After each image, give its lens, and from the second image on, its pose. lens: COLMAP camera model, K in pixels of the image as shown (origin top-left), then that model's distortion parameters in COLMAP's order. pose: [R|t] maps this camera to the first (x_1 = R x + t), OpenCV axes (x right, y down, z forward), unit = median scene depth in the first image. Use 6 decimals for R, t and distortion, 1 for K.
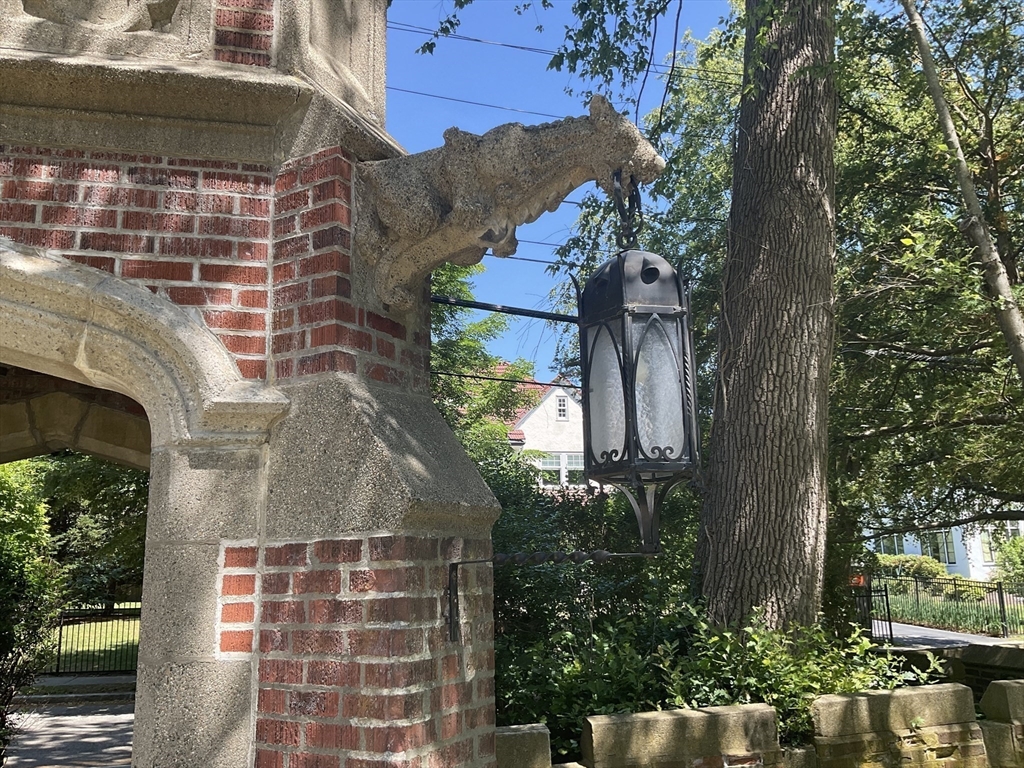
lens RADIAL K [[854.9, 0, 516.5], [0, 854.9, 384.0], [0, 0, 1]] dist [0.029051, -0.040667]
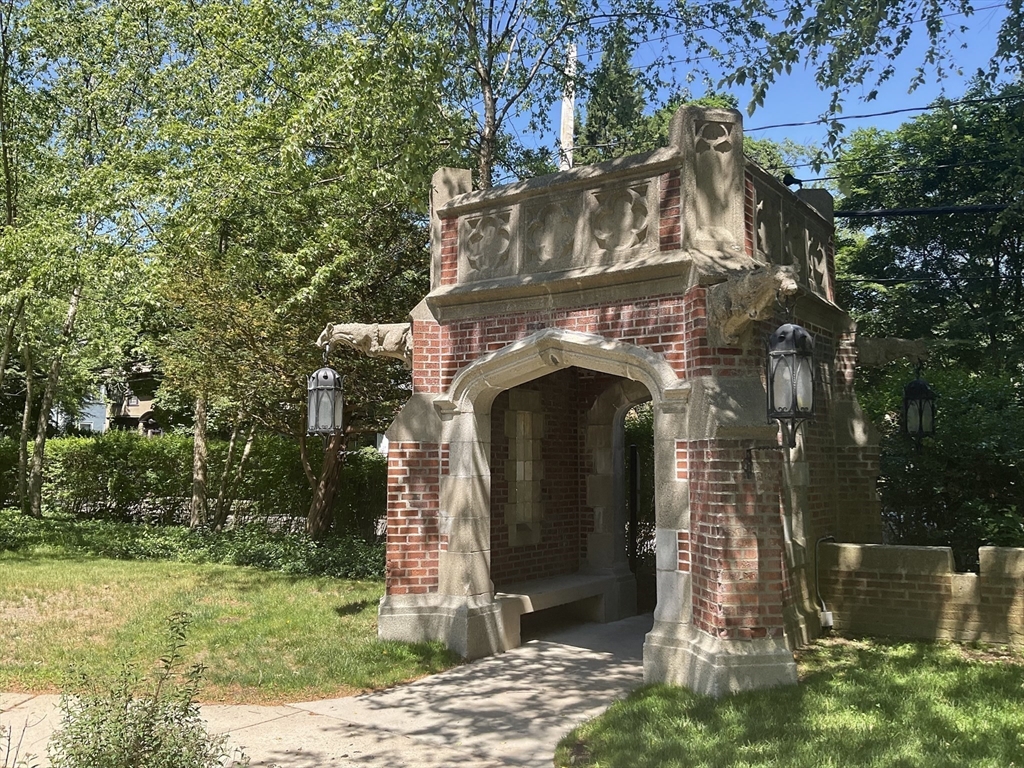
lens RADIAL K [[854.9, 0, 511.7], [0, 854.9, 383.6], [0, 0, 1]] dist [0.029051, -0.040667]
pose [[0.656071, -0.043275, -0.753458, 1.323582], [0.148722, 0.986192, 0.072857, -0.259048], [0.739901, -0.159854, 0.653447, -1.097920]]
